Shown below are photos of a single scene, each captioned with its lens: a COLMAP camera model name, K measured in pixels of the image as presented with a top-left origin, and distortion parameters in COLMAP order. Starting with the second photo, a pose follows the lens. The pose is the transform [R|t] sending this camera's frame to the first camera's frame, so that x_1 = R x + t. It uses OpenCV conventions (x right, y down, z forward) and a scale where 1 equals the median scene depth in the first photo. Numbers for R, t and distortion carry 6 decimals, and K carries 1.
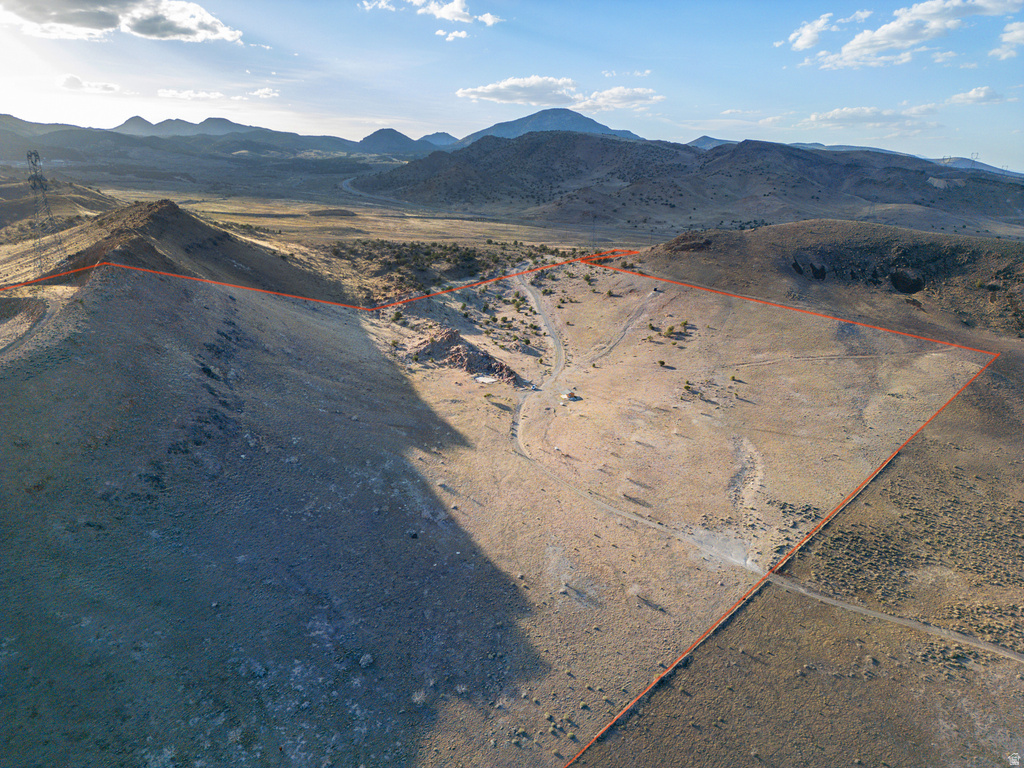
lens RADIAL K [[716.0, 0, 514.4], [0, 716.0, 385.2], [0, 0, 1]] dist [0.077620, -0.074086]
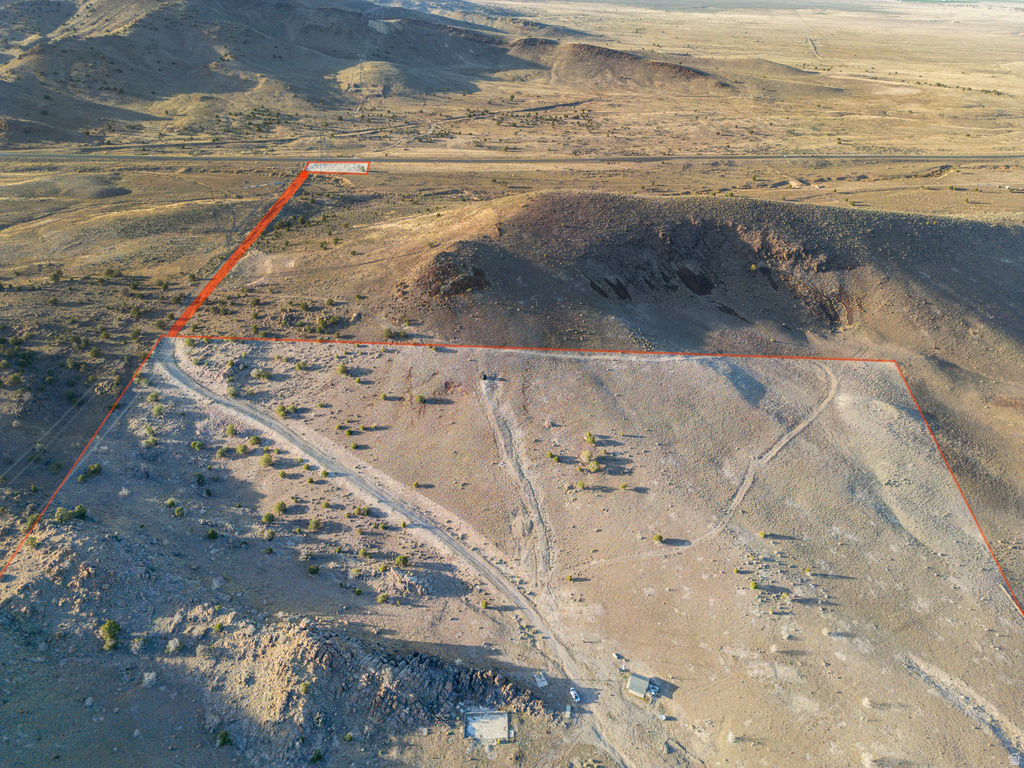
lens RADIAL K [[717.0, 0, 515.4], [0, 717.0, 381.9], [0, 0, 1]] dist [0.089034, -0.082347]
pose [[0.673311, -0.377452, 0.635753, -0.224342], [0.212009, 0.922326, 0.323059, -0.340046], [-0.708311, -0.082734, 0.701035, 0.475719]]
